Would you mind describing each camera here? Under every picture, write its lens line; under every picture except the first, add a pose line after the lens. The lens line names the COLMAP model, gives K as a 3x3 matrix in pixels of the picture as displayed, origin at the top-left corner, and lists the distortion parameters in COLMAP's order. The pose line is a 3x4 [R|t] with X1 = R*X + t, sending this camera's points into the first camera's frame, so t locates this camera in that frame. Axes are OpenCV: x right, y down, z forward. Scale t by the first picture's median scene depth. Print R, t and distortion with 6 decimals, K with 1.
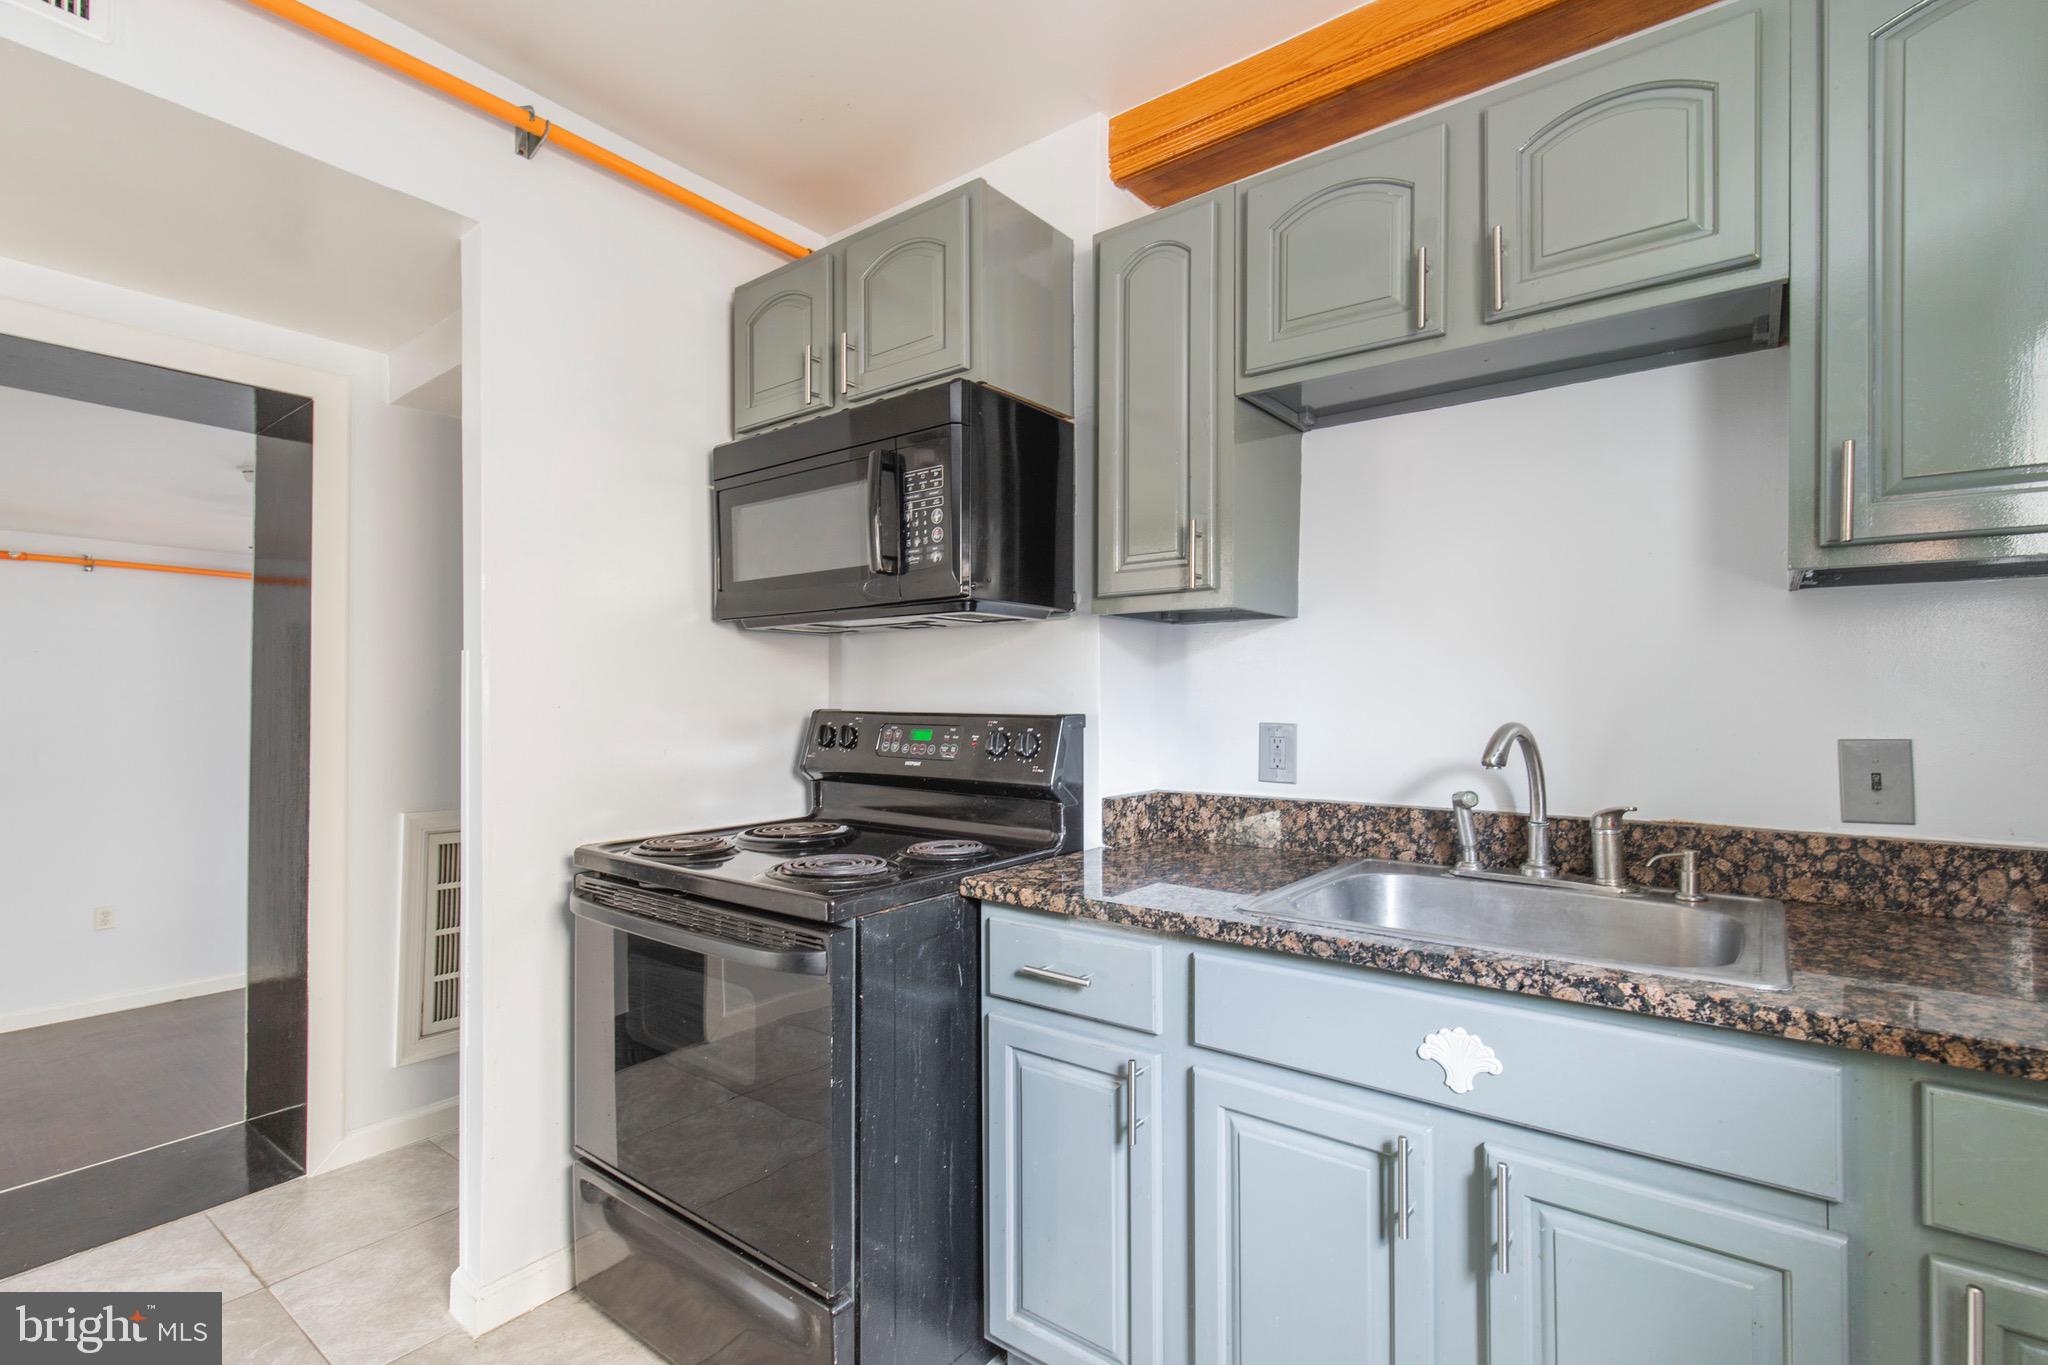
lens RADIAL K [[932.2, 0, 1055.5], [0, 932.2, 686.7], [0, 0, 1]] dist [0.014374, -0.000627]
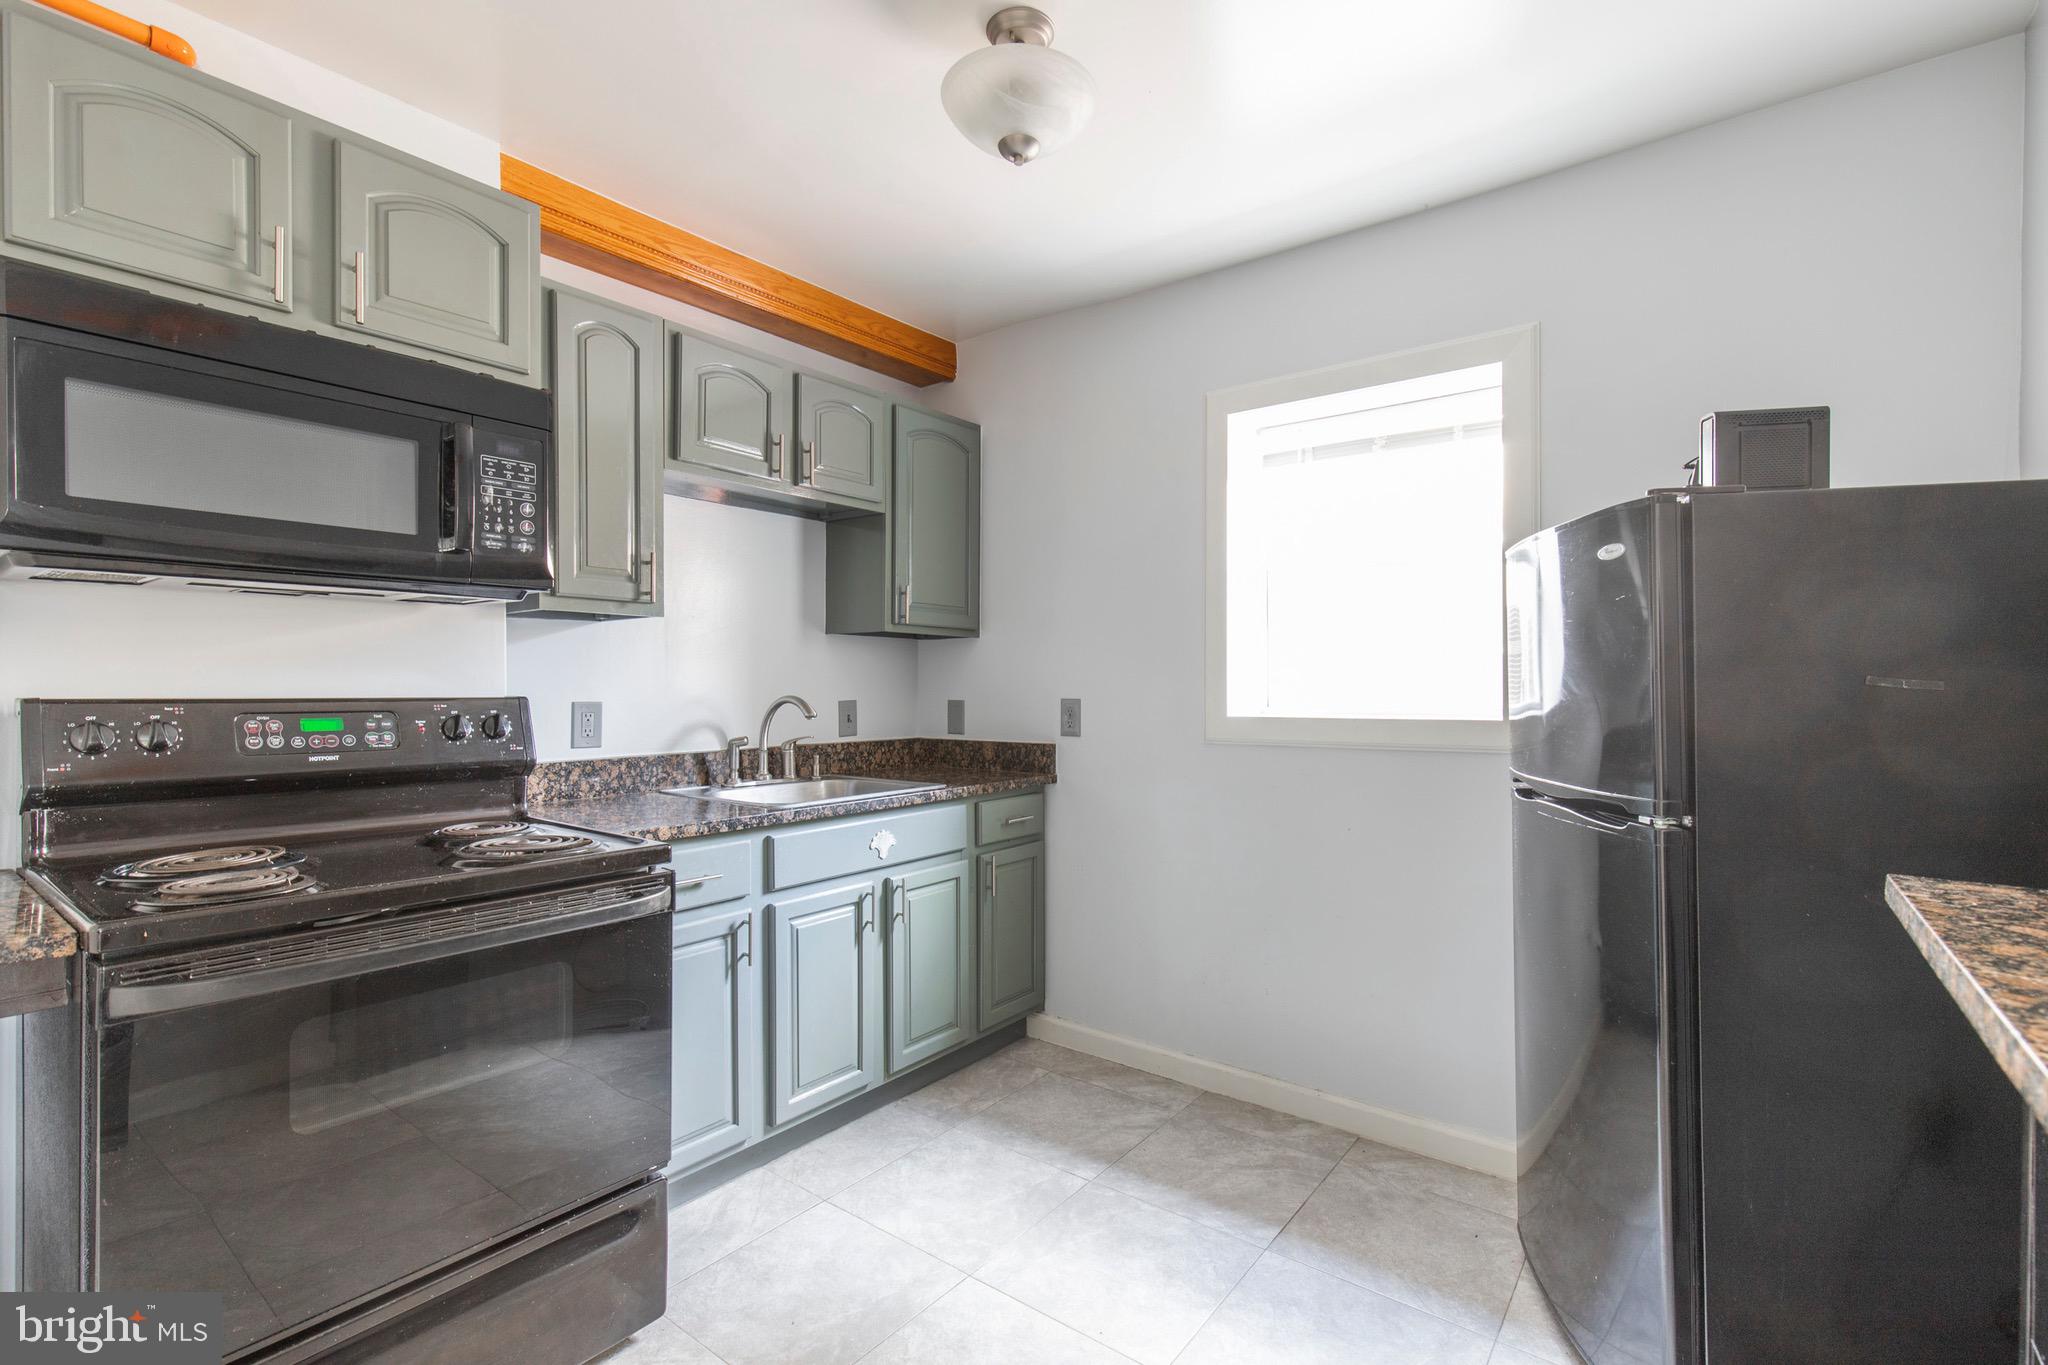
lens RADIAL K [[932.2, 0, 1055.5], [0, 932.2, 686.7], [0, 0, 1]] dist [0.014374, -0.000627]
pose [[0.001542, -0.001019, 0.999998, -1.170858], [-0.008609, 0.999962, 0.001033, 0.012344], [-0.999962, -0.008610, 0.001533, 0.386984]]
